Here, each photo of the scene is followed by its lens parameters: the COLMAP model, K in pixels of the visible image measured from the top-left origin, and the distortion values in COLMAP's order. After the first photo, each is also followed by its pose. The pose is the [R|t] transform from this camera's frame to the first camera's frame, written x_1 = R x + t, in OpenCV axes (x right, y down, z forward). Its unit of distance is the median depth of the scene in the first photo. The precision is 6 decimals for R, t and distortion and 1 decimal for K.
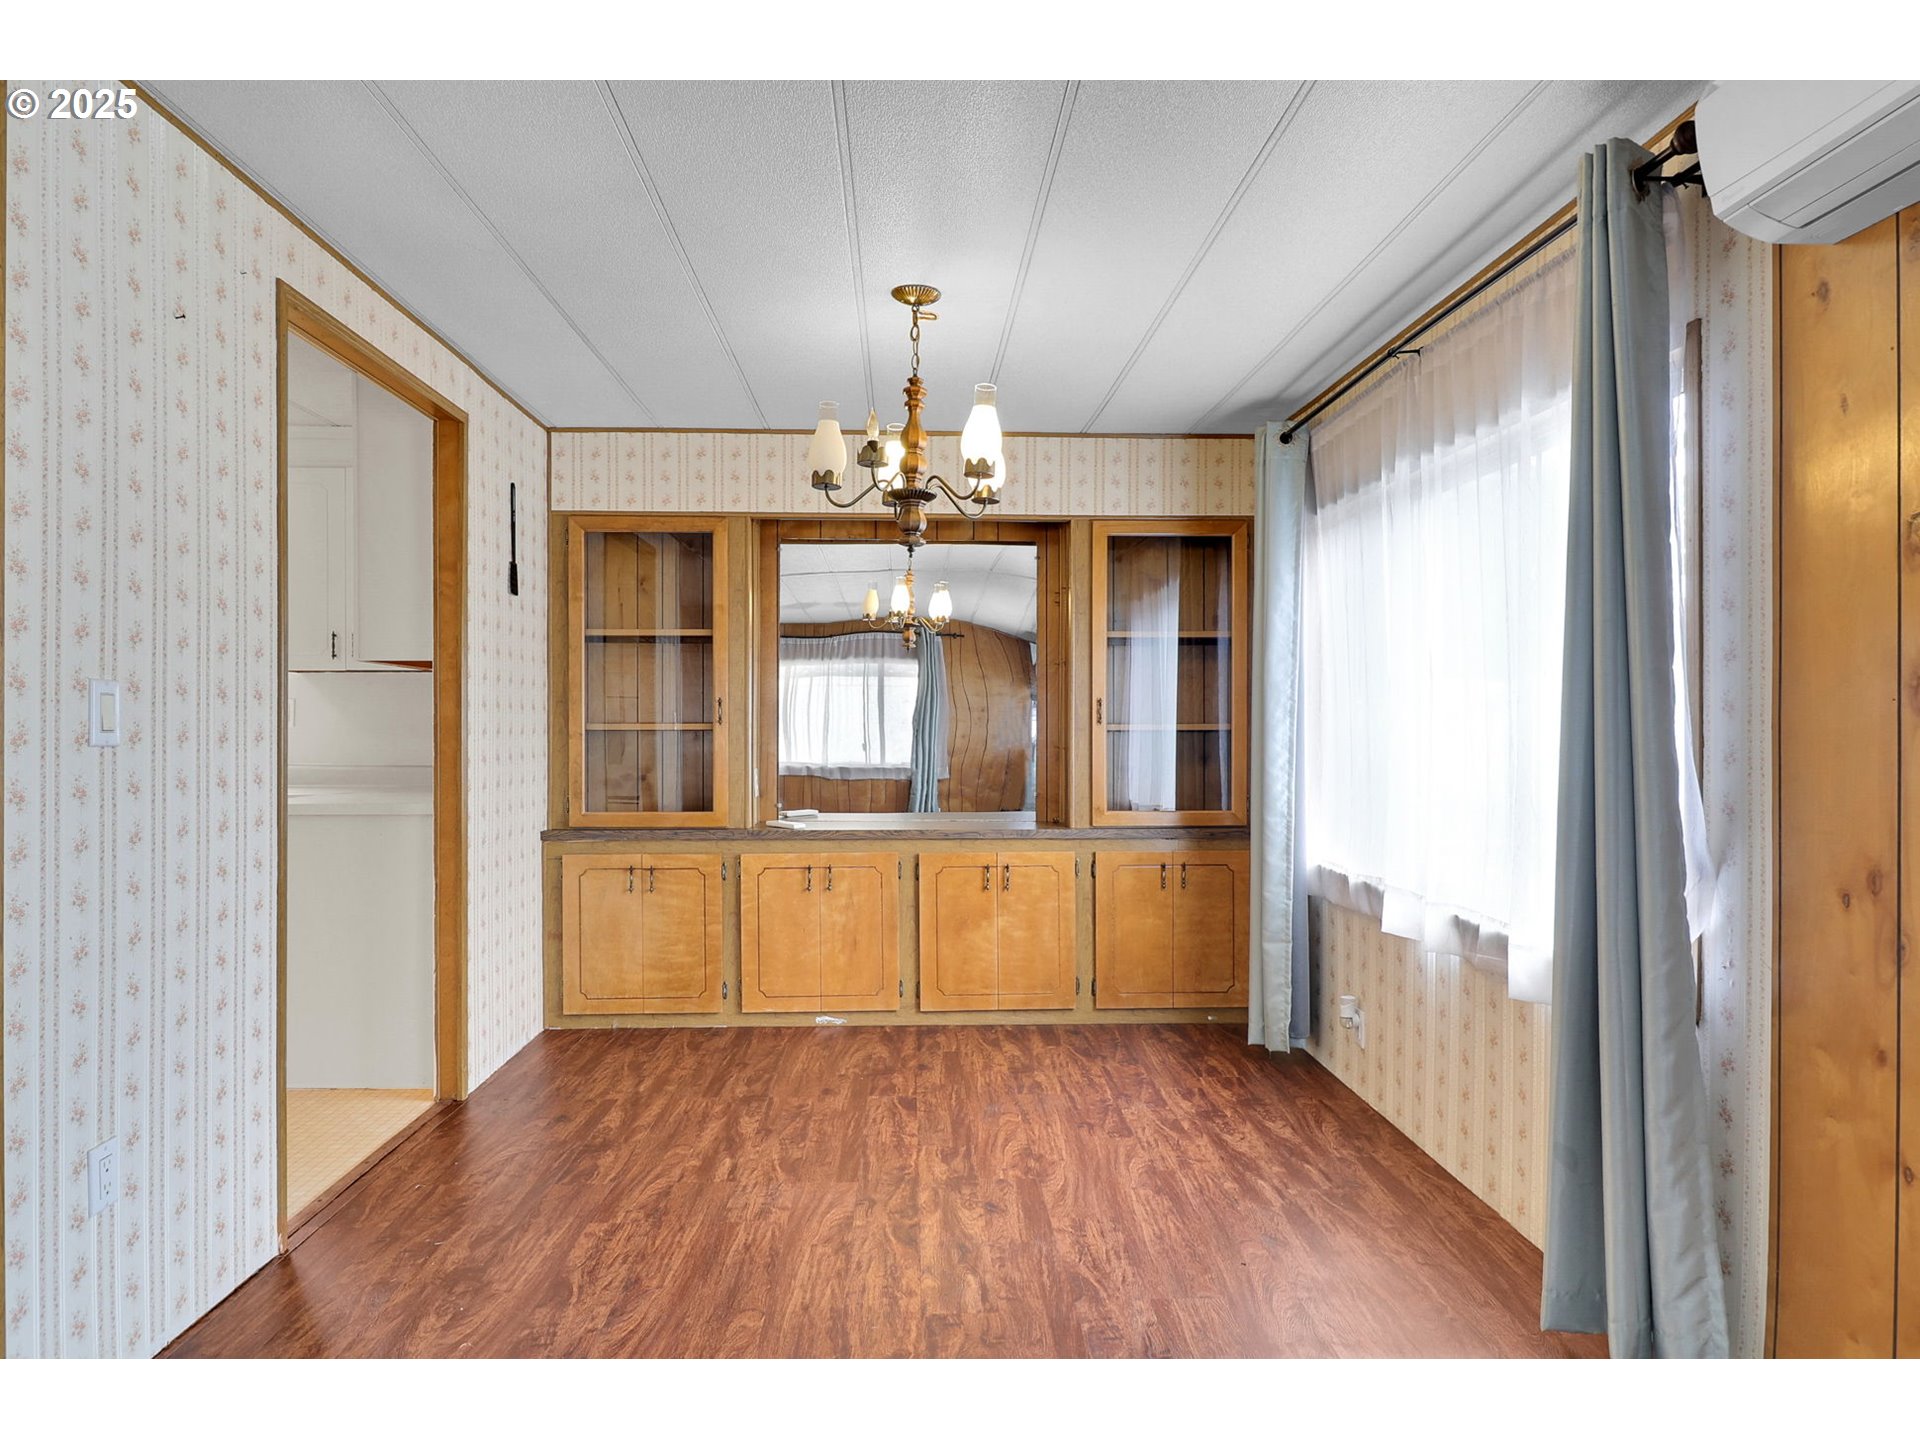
lens RADIAL K [[1205.5, 0, 960.0], [0, 1205.5, 720.0], [0, 0, 1]] dist [0.003993, -0.001910]
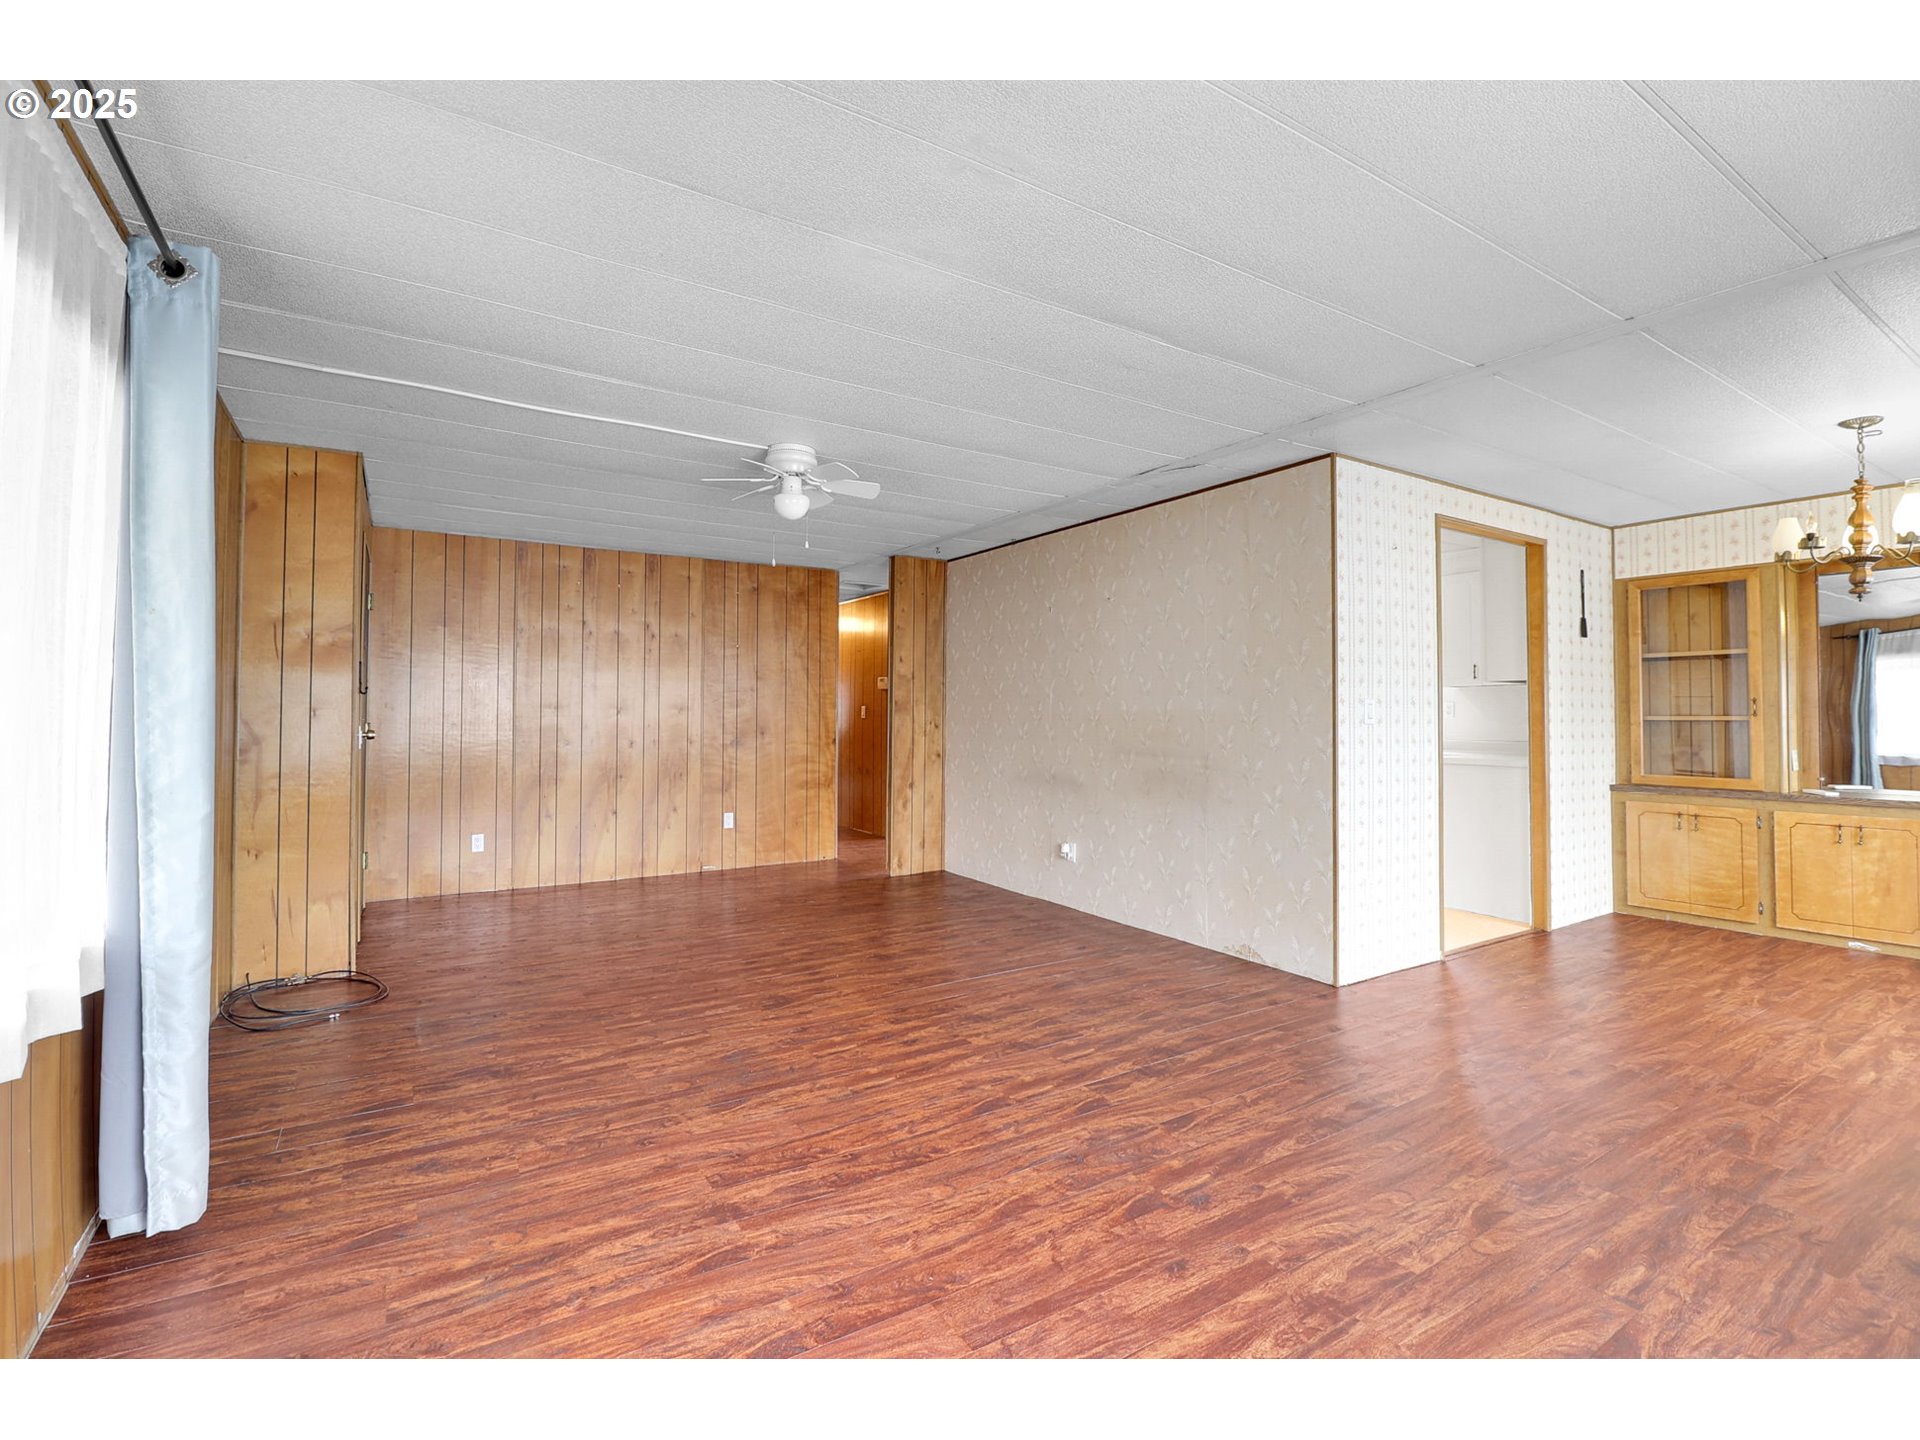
lens RADIAL K [[886.8, 0, 944.2], [0, 886.8, 696.0], [0, 0, 1]] dist [0.001476, -0.014314]
pose [[0.507179, -0.017493, -0.861663, 0.203799], [0.000619, 0.999801, -0.019933, -0.000637], [0.861840, 0.009576, 0.507089, -0.326977]]
